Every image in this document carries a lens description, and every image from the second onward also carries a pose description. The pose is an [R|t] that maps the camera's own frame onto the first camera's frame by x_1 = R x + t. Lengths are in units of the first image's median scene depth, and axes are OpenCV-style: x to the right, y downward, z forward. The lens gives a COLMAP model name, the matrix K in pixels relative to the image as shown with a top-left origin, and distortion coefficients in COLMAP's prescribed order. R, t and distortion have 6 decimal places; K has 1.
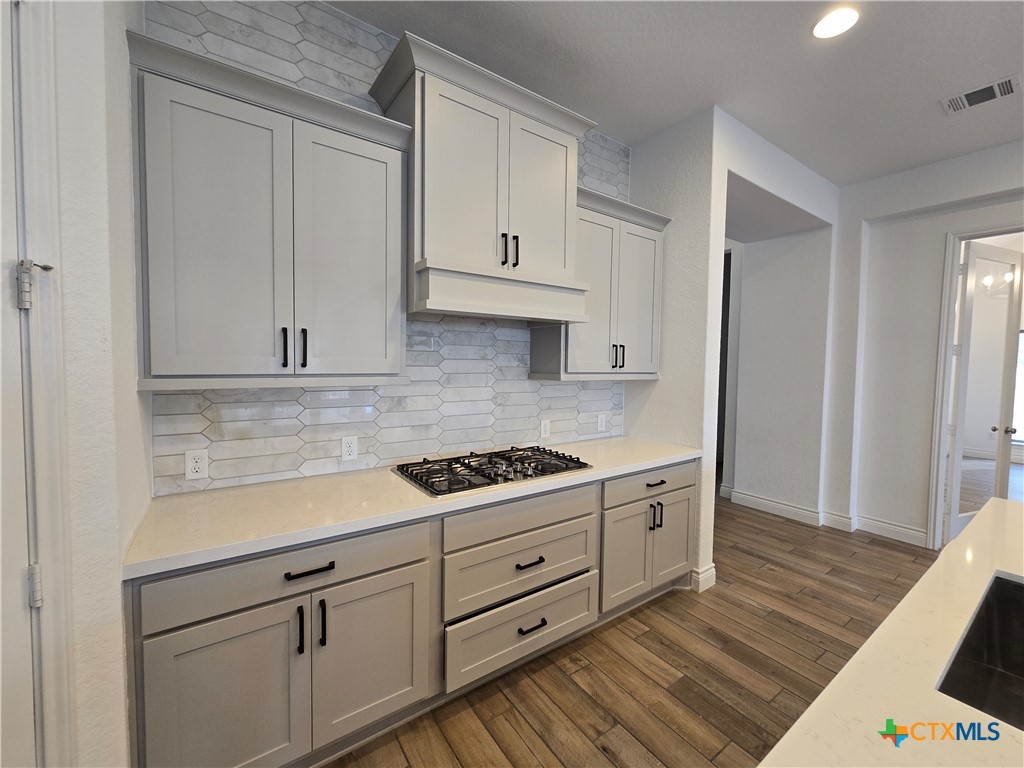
lens RADIAL K [[418.5, 0, 515.6], [0, 418.5, 379.3], [0, 0, 1]] dist [-0.000743, -0.000037]
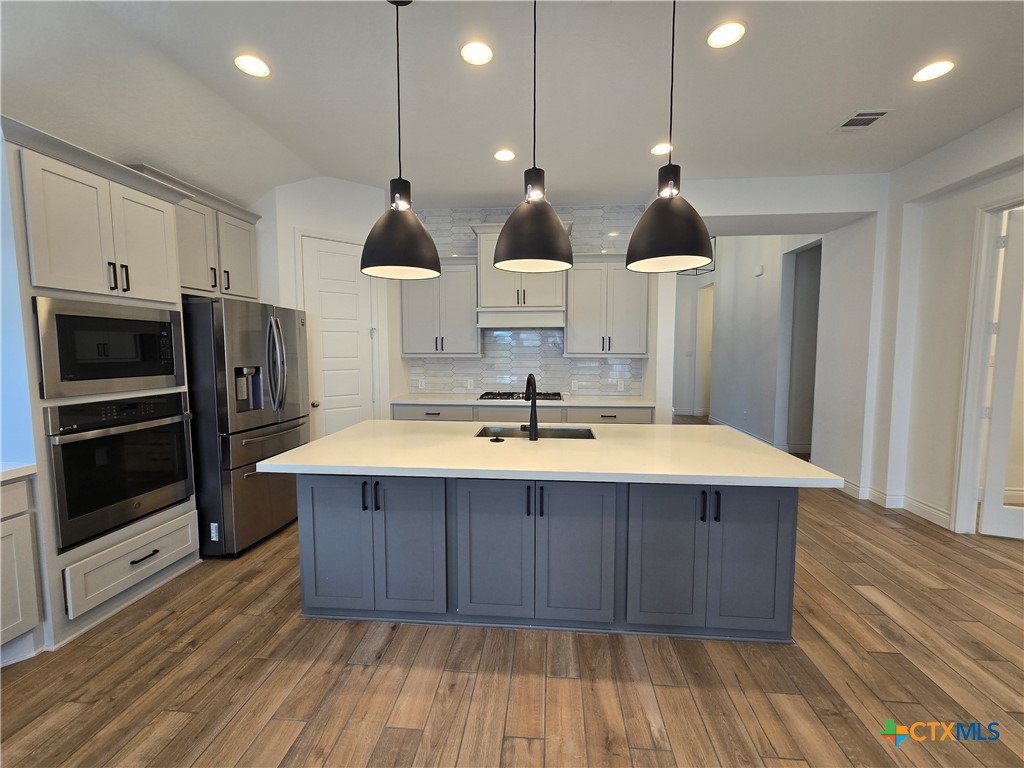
lens RADIAL K [[418.5, 0, 515.6], [0, 418.5, 379.3], [0, 0, 1]] dist [-0.000743, -0.000037]
pose [[0.763803, 0.033140, -0.644598, 1.128881], [-0.017033, 0.999368, 0.031197, 0.046123], [0.645225, -0.012849, 0.763885, -0.570774]]
